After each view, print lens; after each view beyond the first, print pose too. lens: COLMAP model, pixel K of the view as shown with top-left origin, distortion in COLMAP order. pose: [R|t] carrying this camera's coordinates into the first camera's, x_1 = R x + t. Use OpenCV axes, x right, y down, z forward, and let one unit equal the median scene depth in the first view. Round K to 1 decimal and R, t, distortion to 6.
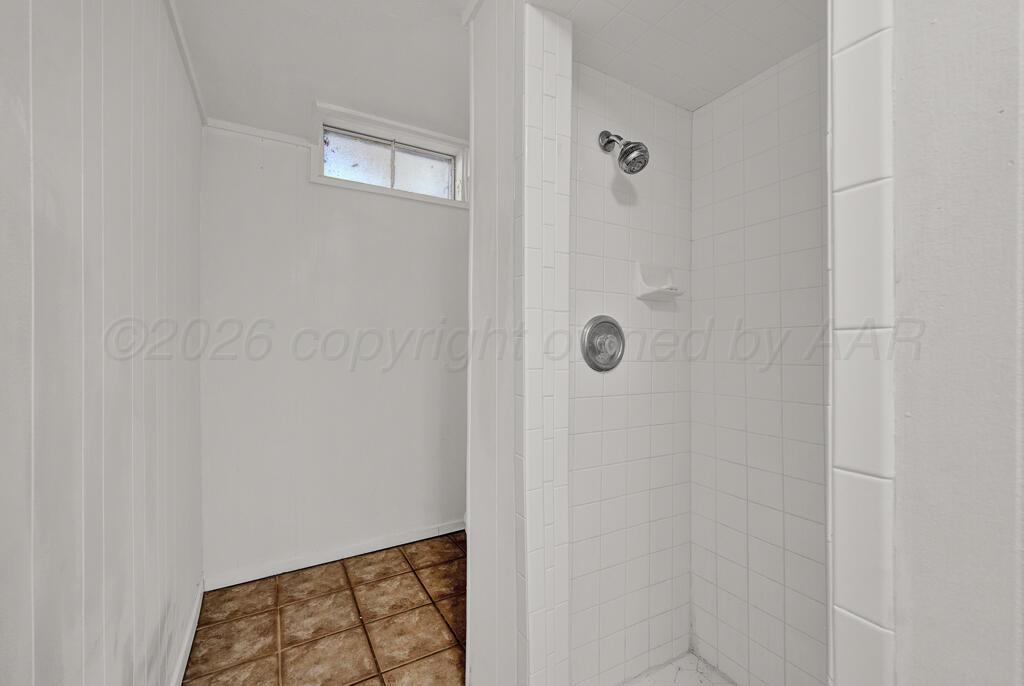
lens RADIAL K [[407.0, 0, 503.3], [0, 407.0, 337.7], [0, 0, 1]] dist [-0.004421, -0.000255]
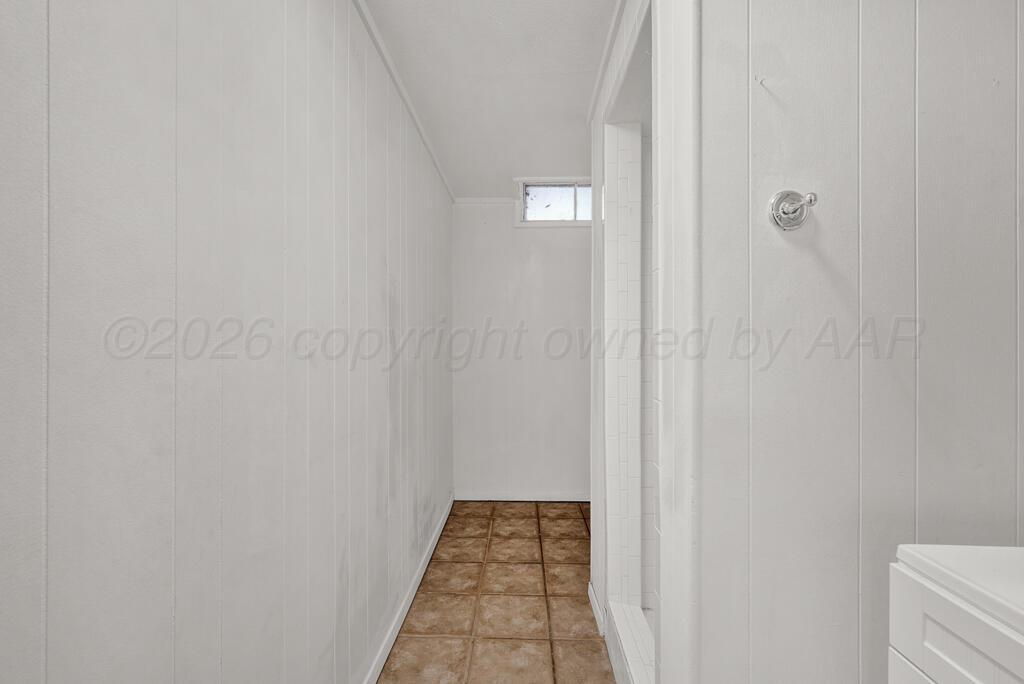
lens RADIAL K [[438.8, 0, 515.4], [0, 438.8, 340.6], [0, 0, 1]] dist [-0.000468, -0.000009]
pose [[0.860259, 0.007102, -0.509807, 0.350584], [-0.002670, 0.999952, 0.009425, -0.003196], [0.509850, -0.006746, 0.860237, -0.357706]]
